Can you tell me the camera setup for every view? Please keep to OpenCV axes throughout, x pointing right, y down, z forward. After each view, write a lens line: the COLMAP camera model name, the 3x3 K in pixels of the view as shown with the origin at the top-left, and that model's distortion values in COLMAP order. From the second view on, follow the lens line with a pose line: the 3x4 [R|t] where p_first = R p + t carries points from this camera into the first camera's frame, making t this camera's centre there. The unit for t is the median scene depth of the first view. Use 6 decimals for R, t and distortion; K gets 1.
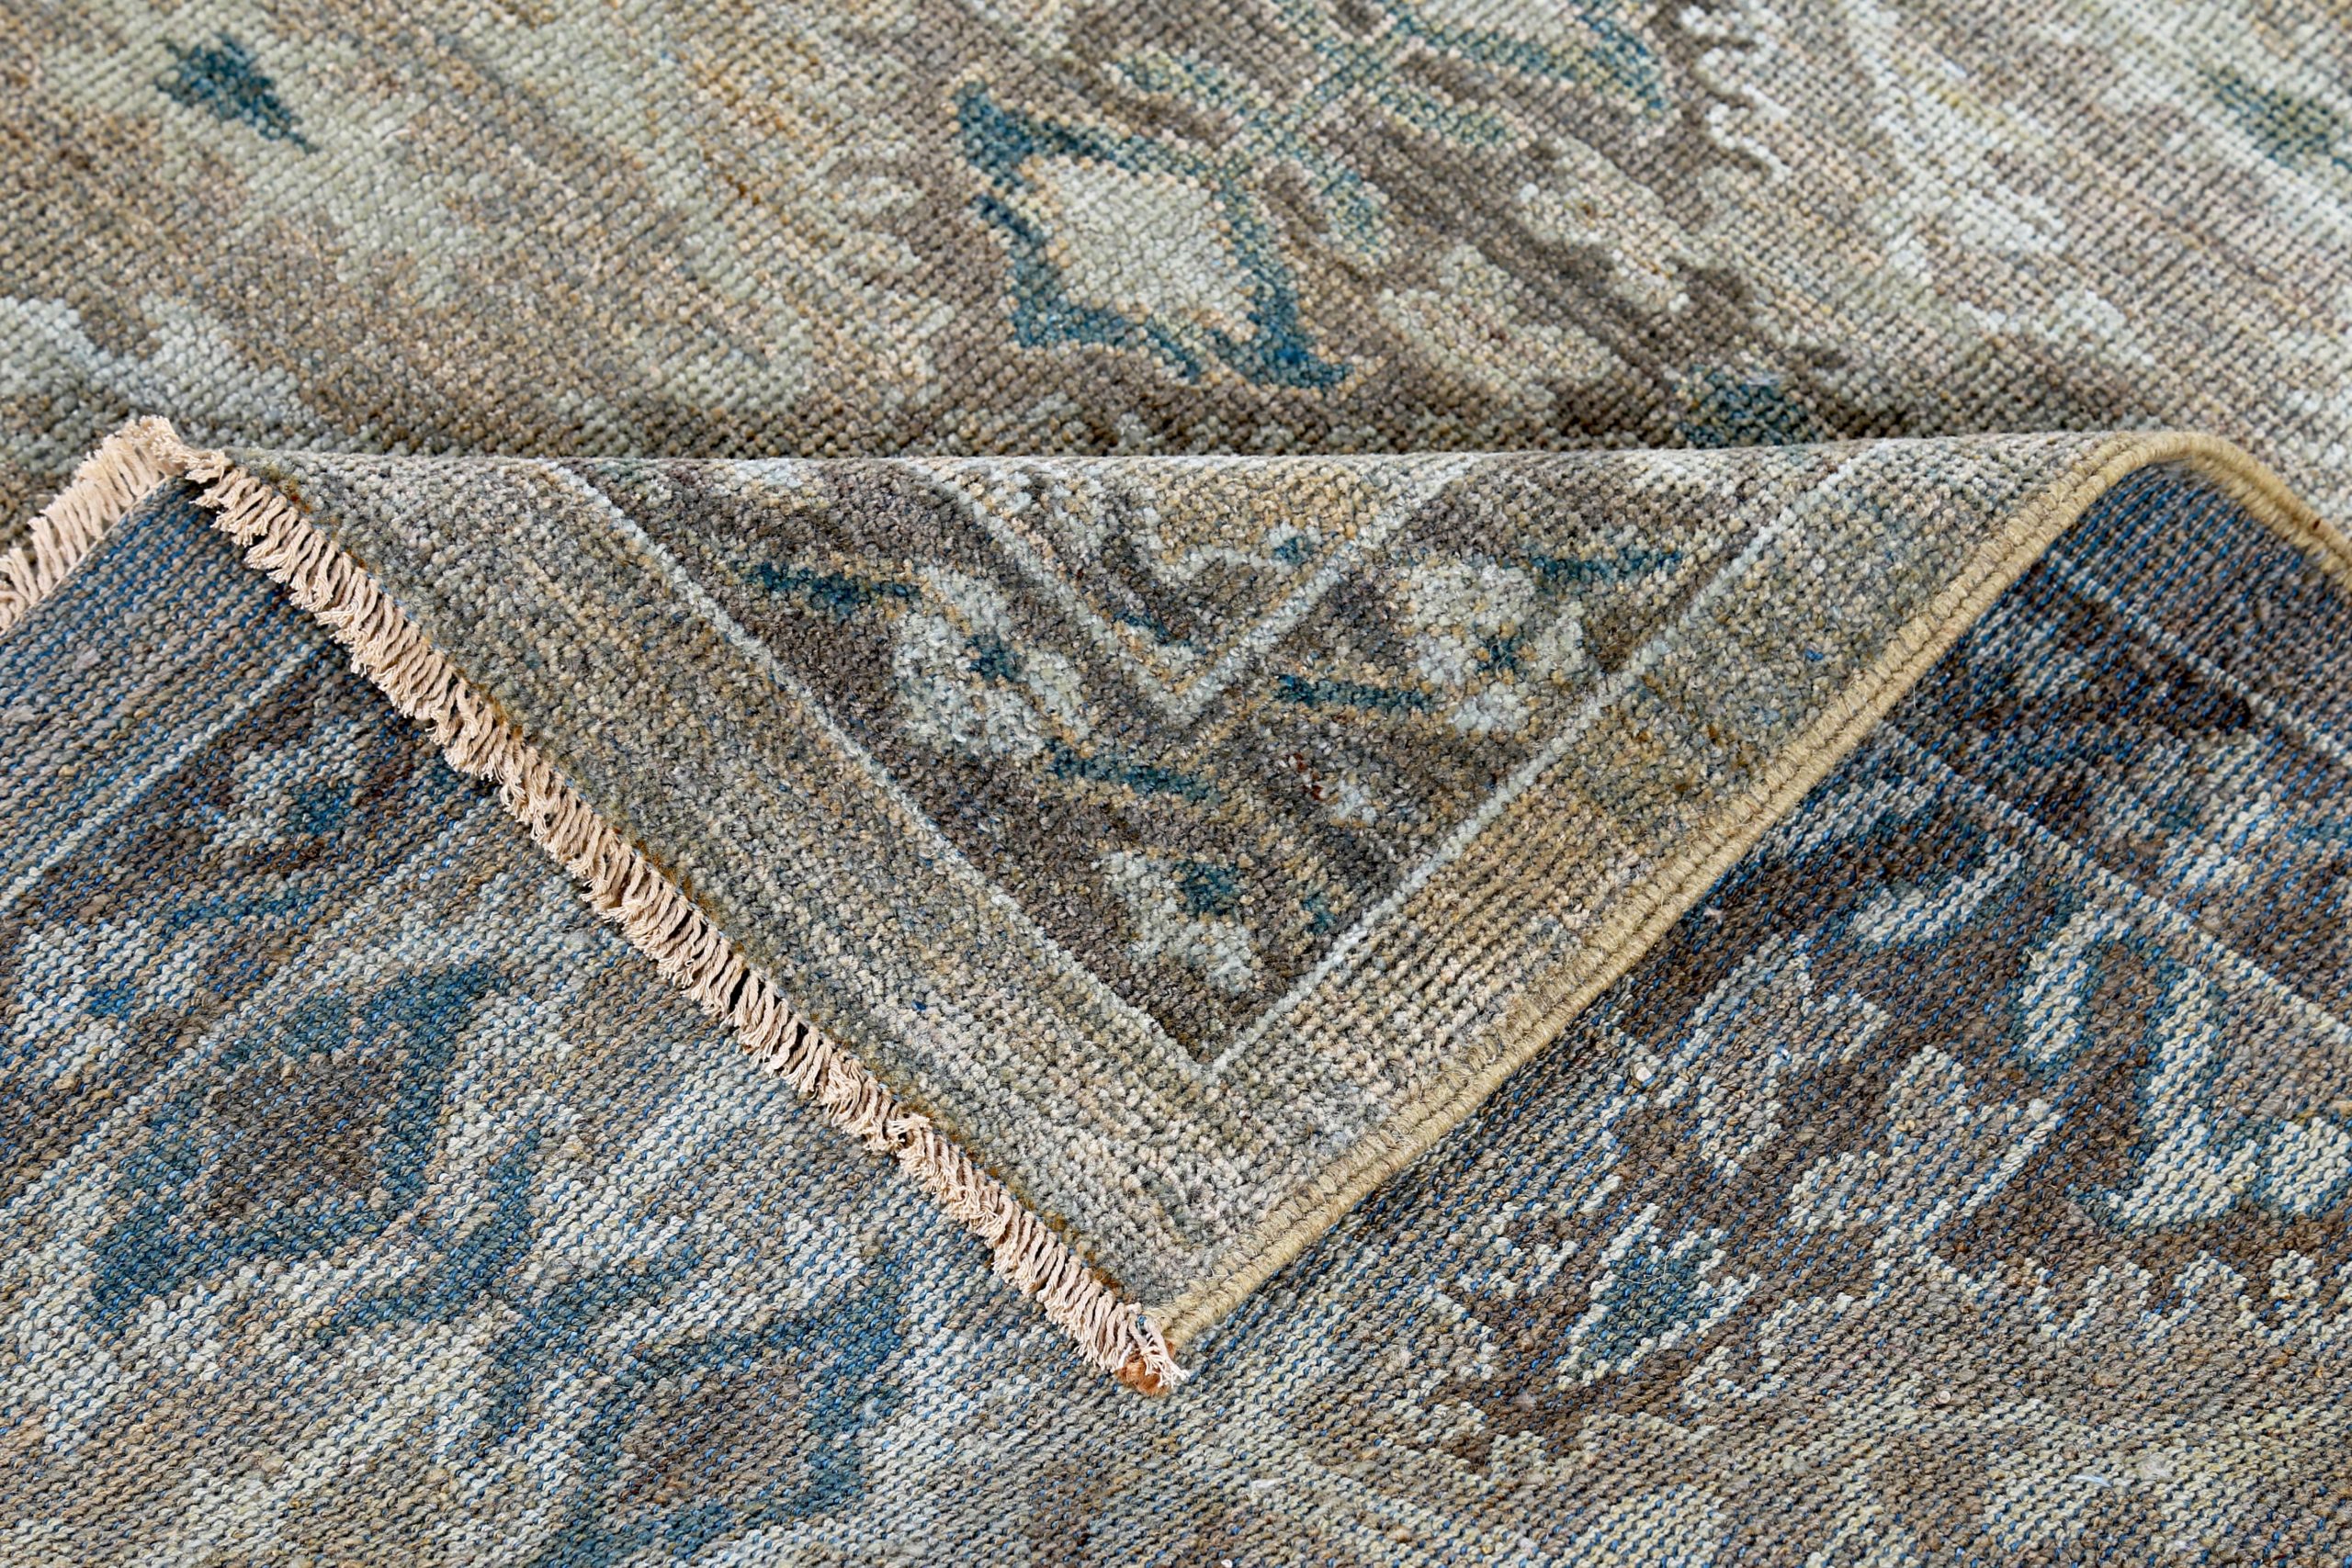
lens RADIAL K [[6364.3, 0, 1176.0], [0, 6364.3, 784.0], [0, 0, 1]] dist [0.588233, -0.743689]
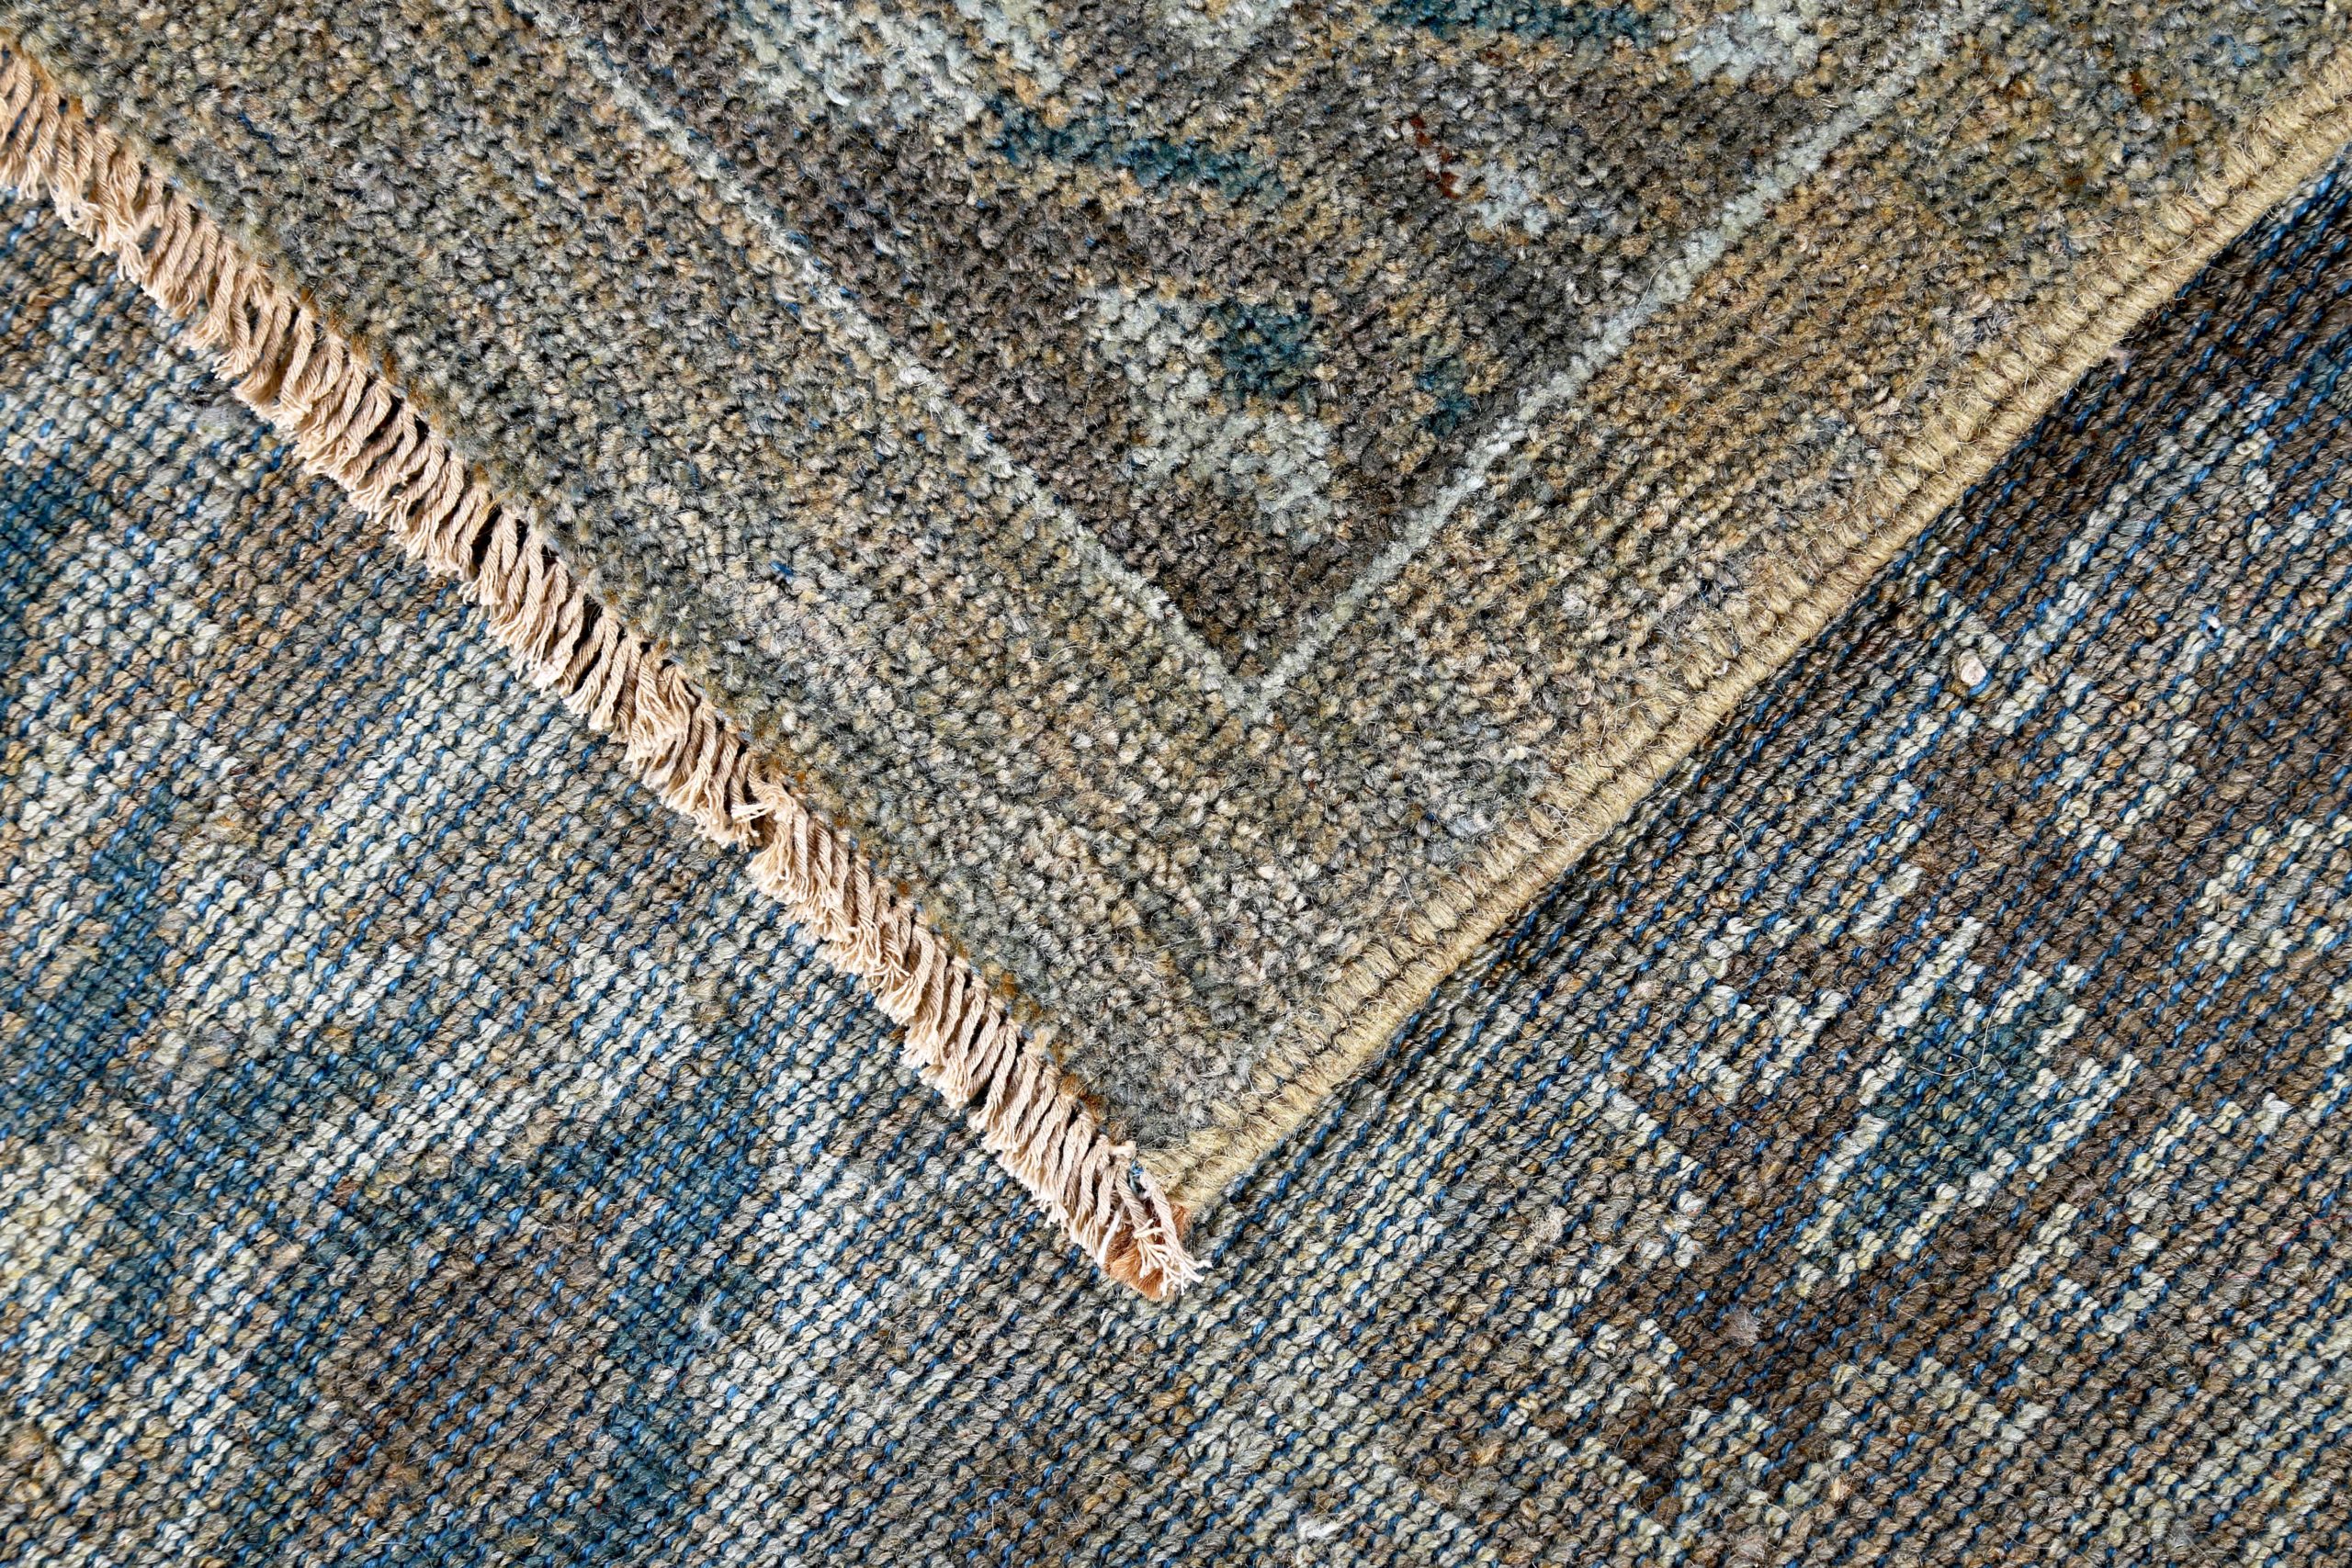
lens RADIAL K [[6232.7, 0, 1176.0], [0, 6232.7, 784.0], [0, 0, 1]] dist [0.444453, 0.579162]
pose [[0.998505, 0.019877, -0.050918, 0.028396], [0.012012, 0.828967, 0.559169, -0.284664], [0.053324, -0.558945, 0.827489, 0.501836]]
